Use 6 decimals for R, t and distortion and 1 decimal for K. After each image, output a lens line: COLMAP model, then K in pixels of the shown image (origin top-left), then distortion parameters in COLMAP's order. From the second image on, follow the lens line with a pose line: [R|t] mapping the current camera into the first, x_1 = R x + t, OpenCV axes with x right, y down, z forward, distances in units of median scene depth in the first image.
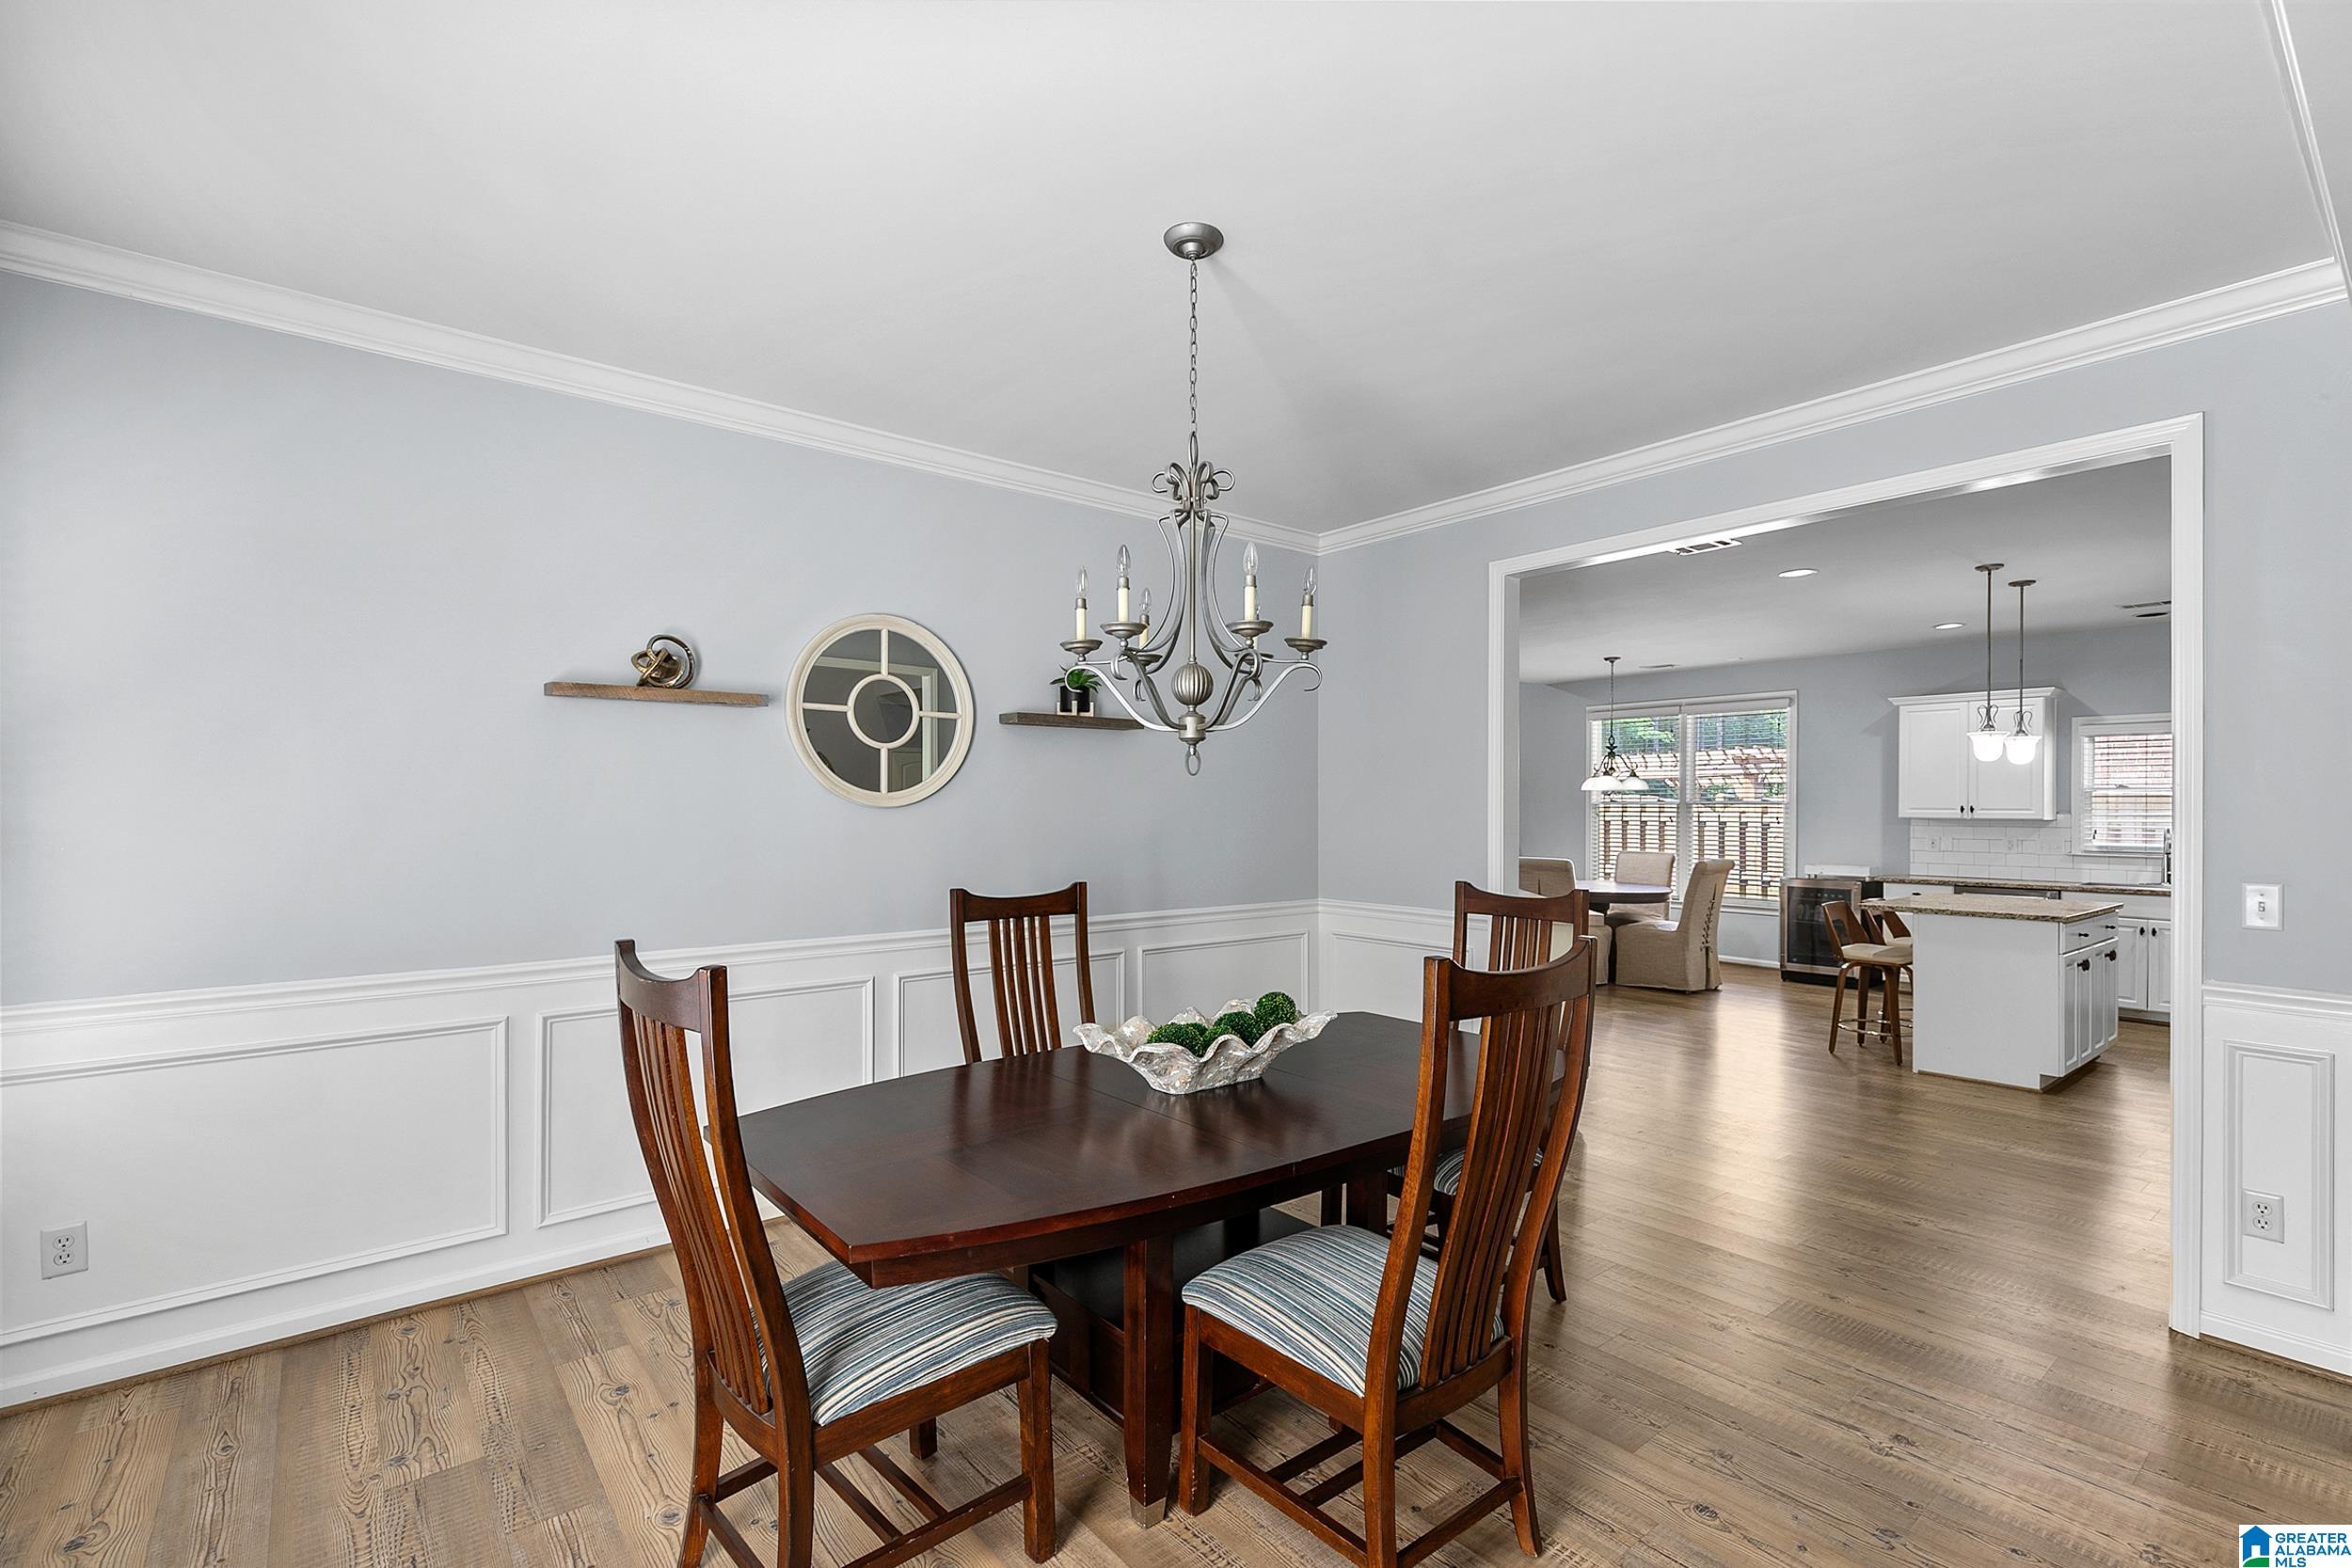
lens RADIAL K [[1057.3, 0, 1190.1], [0, 1057.3, 819.2], [0, 0, 1]] dist [0.002981, 0.000424]
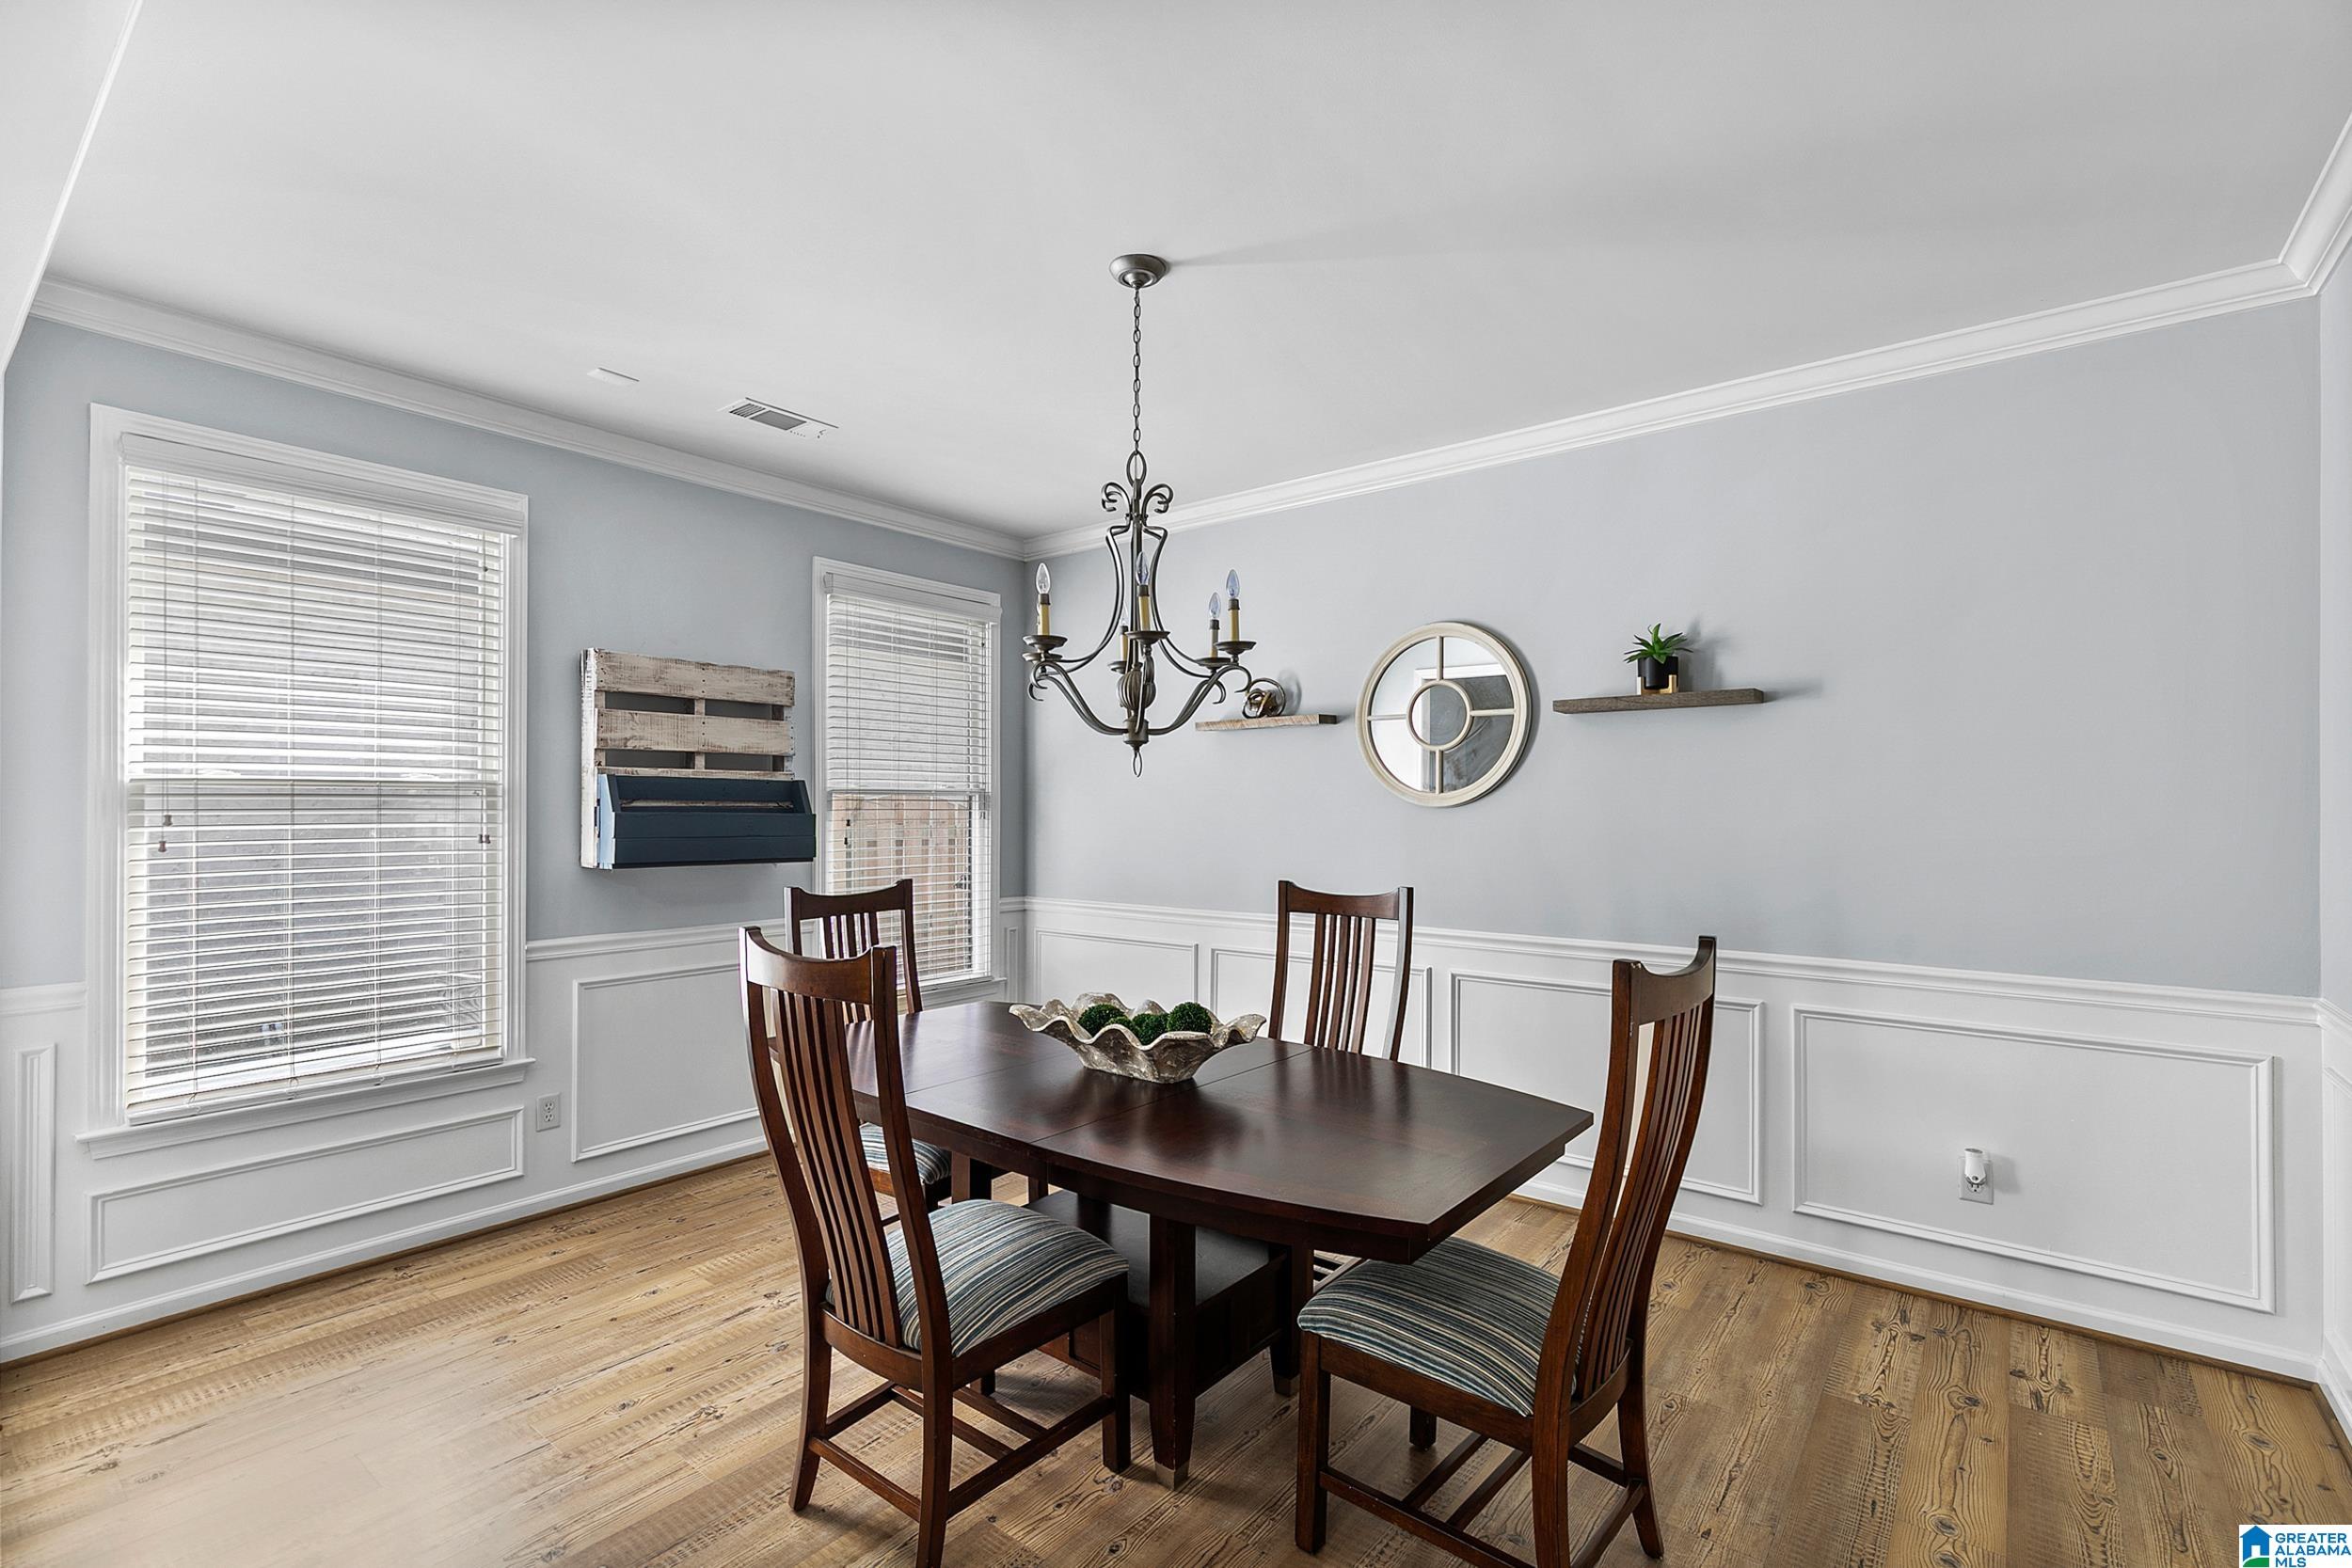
lens RADIAL K [[1057.3, 0, 1229.6], [0, 1057.3, 803.2], [0, 0, 1]] dist [0.002981, 0.000424]
pose [[0.223534, -0.001003, -0.974696, 0.784180], [-0.014017, 0.999893, -0.004243, -0.009324], [0.974595, 0.014611, 0.223496, 0.645987]]
